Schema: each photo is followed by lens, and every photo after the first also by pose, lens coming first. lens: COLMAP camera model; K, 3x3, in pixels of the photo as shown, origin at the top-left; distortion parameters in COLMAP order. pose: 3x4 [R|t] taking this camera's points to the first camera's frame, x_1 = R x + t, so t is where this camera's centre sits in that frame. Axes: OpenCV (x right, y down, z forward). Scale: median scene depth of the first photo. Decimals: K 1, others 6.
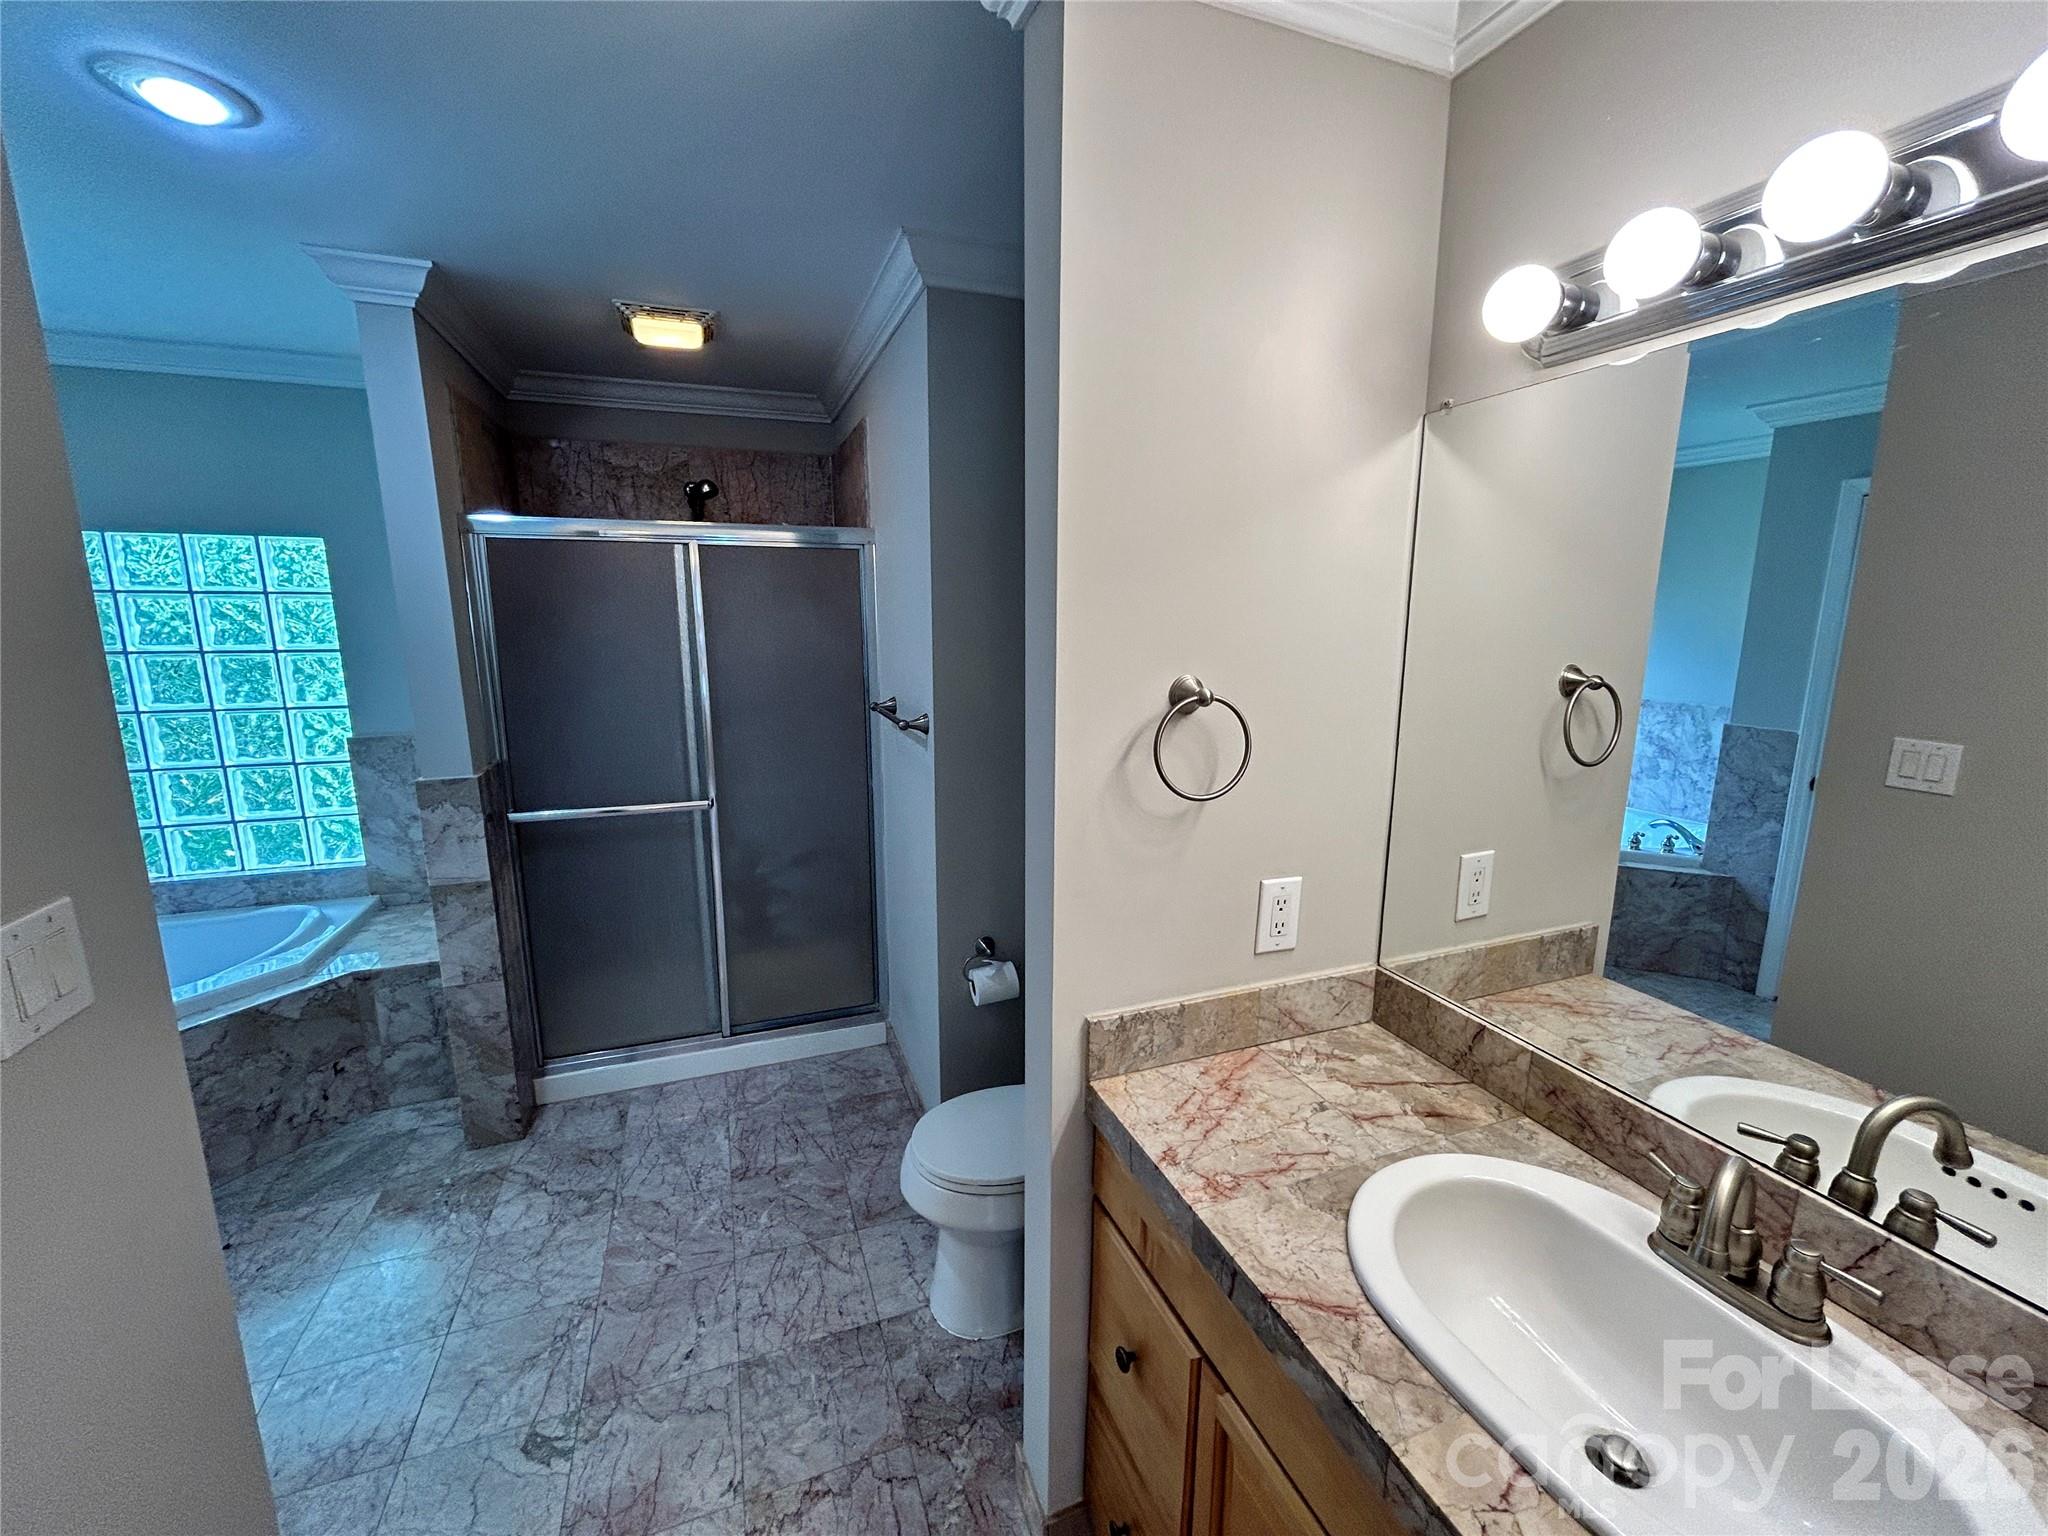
lens RADIAL K [[815.4, 0, 1022.0], [0, 815.4, 748.8], [0, 0, 1]] dist [-0.031486, 0.022892]
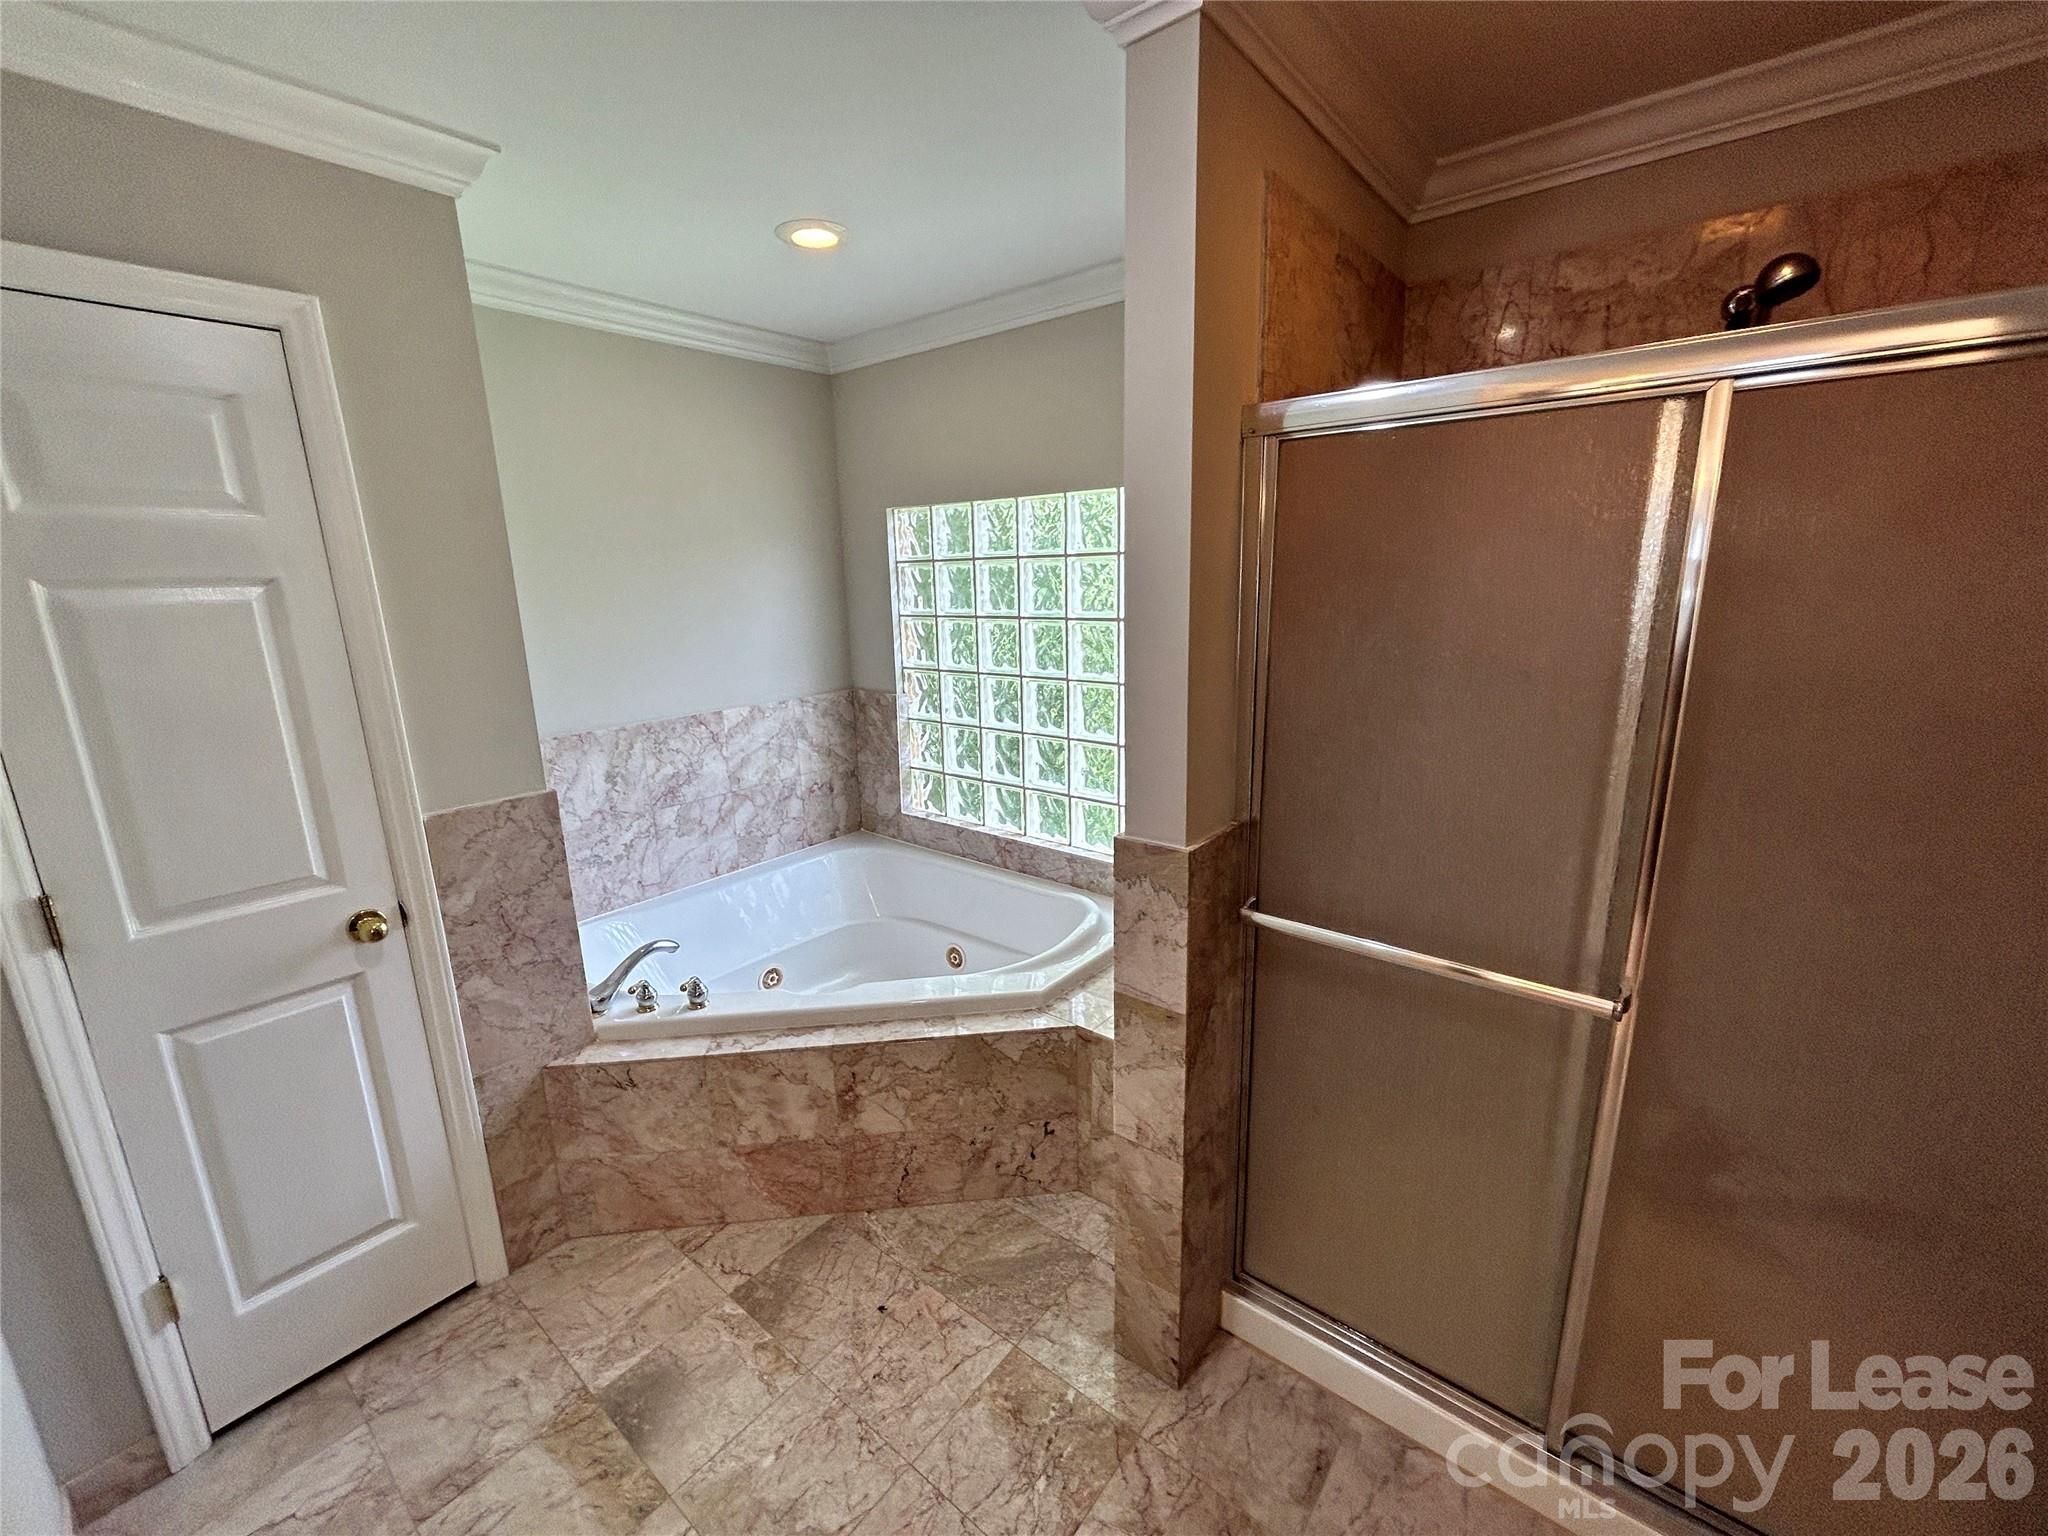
lens RADIAL K [[828.7, 0, 1024.0], [0, 828.7, 768.0], [0, 0, 1]] dist [-0.000767, 0.000088]
pose [[0.498472, 0.188688, -0.846122, -0.206876], [-0.127540, 0.981367, 0.143711, -0.092472], [0.857473, 0.036279, 0.513249, 0.531596]]
